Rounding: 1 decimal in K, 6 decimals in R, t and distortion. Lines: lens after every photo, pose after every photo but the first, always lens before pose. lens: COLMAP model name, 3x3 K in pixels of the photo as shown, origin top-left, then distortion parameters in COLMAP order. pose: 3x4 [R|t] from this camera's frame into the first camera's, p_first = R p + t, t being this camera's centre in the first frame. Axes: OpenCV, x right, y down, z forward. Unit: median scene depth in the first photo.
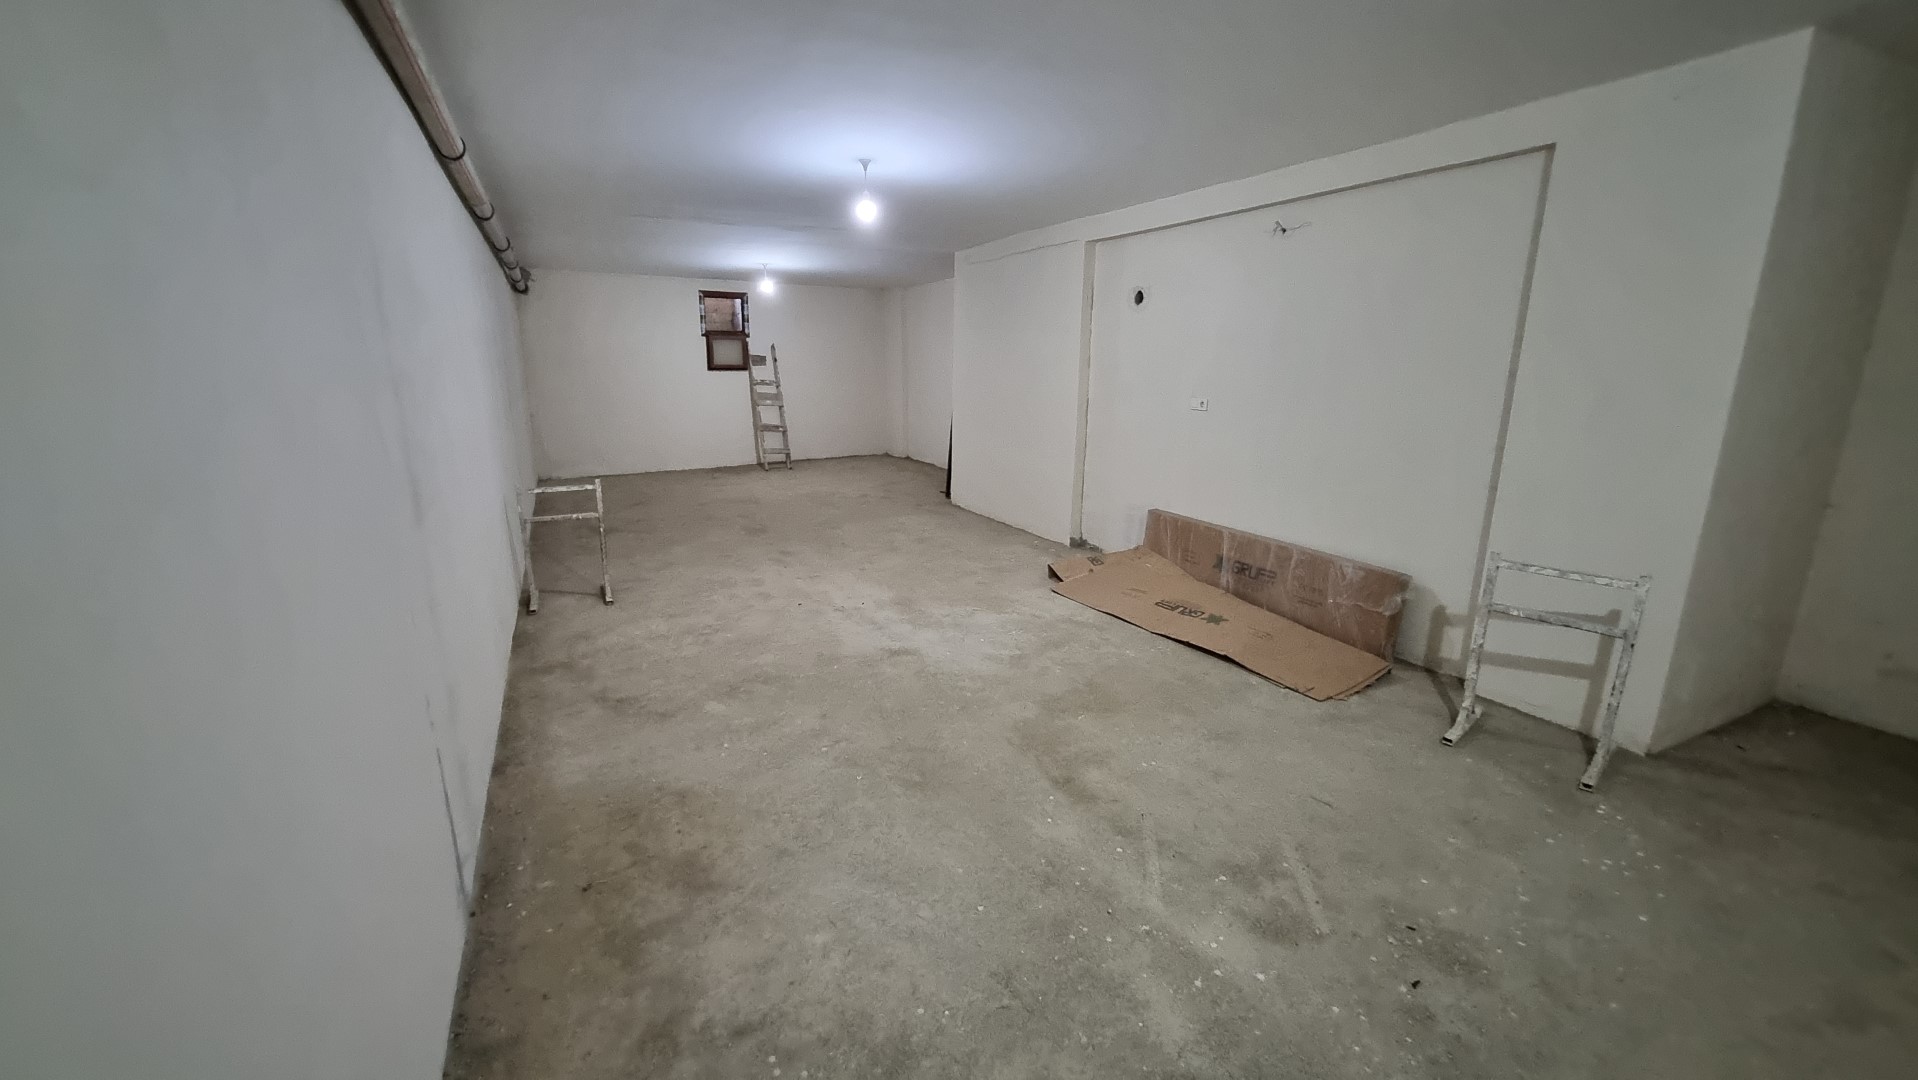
lens RADIAL K [[749.9, 0, 947.3], [0, 749.9, 550.6], [0, 0, 1]] dist [-0.001111, 0.000643]
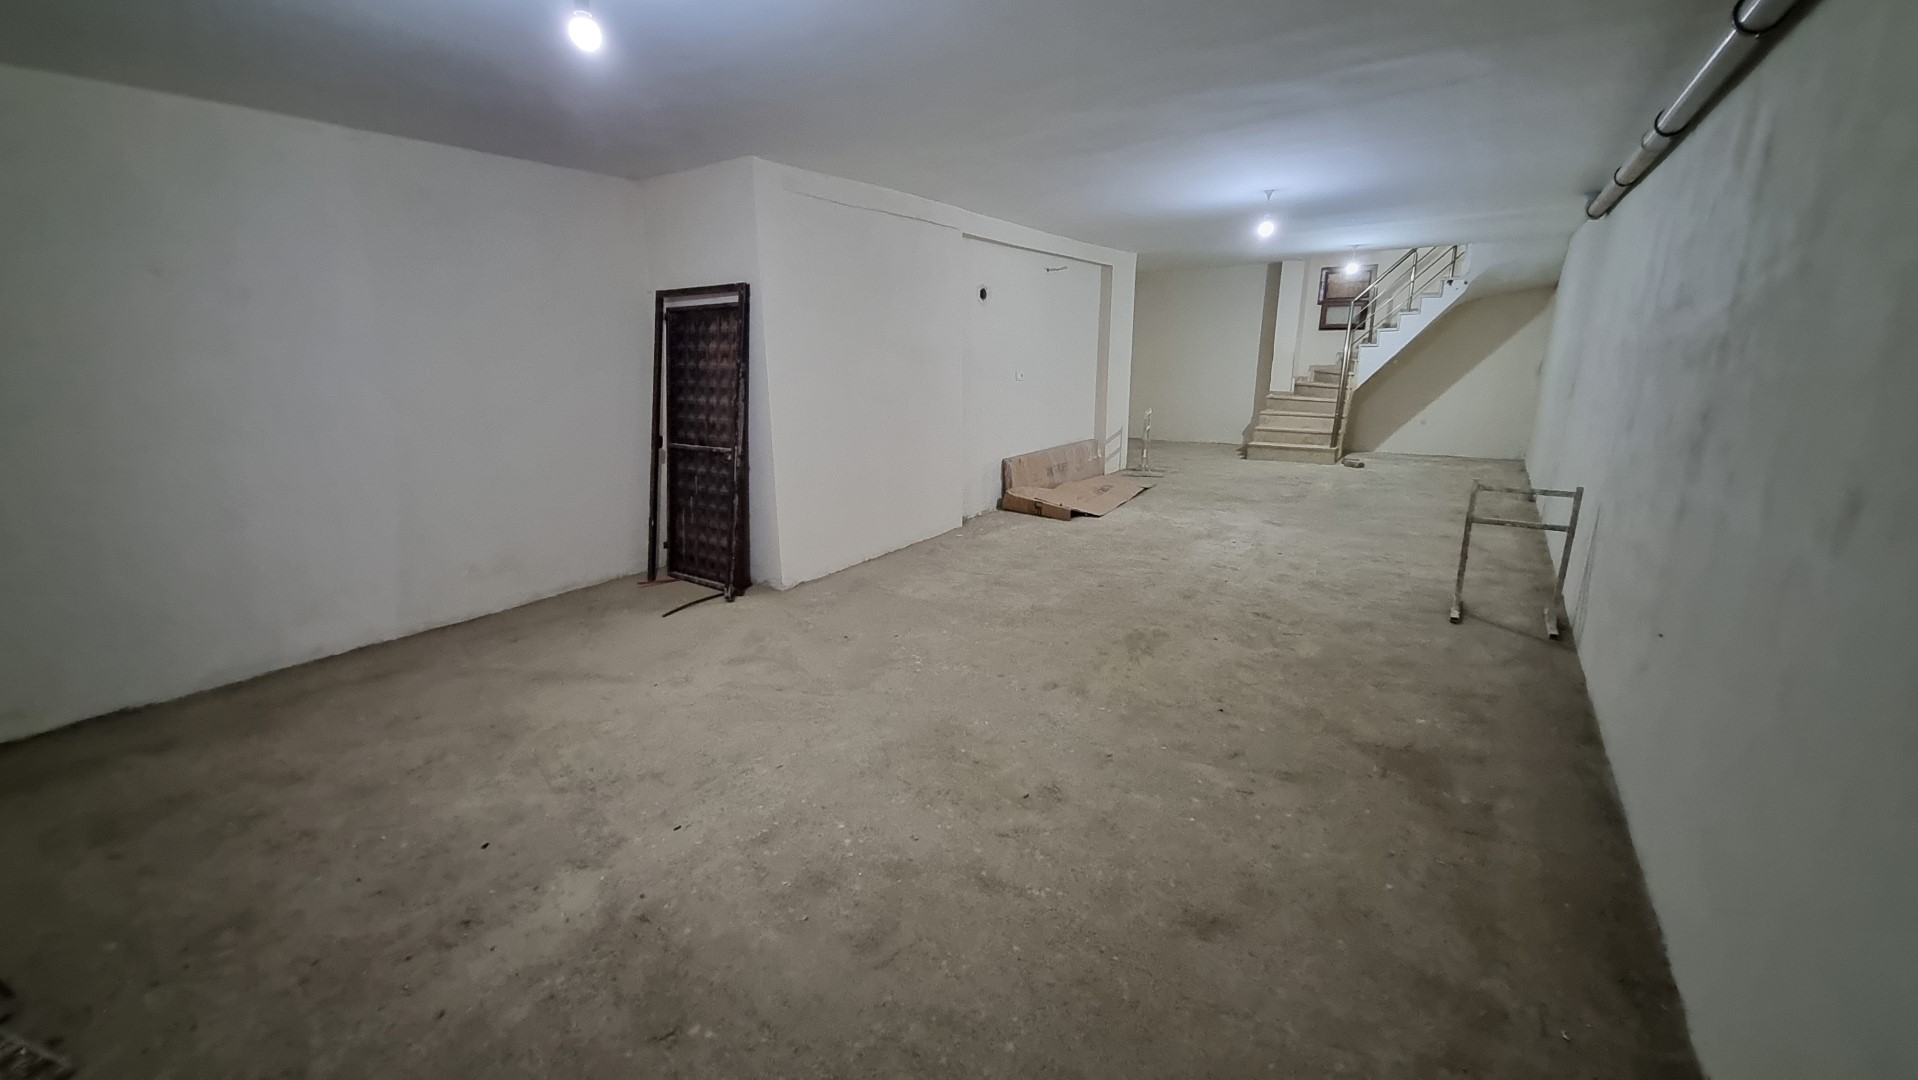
lens RADIAL K [[749.9, 0, 944.9], [0, 749.9, 544.4], [0, 0, 1]] dist [-0.001111, 0.000643]
pose [[-0.482144, -0.200492, 0.852842, -0.845163], [0.234603, 0.908364, 0.346175, -0.416311], [-0.844096, 0.366986, -0.390926, 1.722381]]
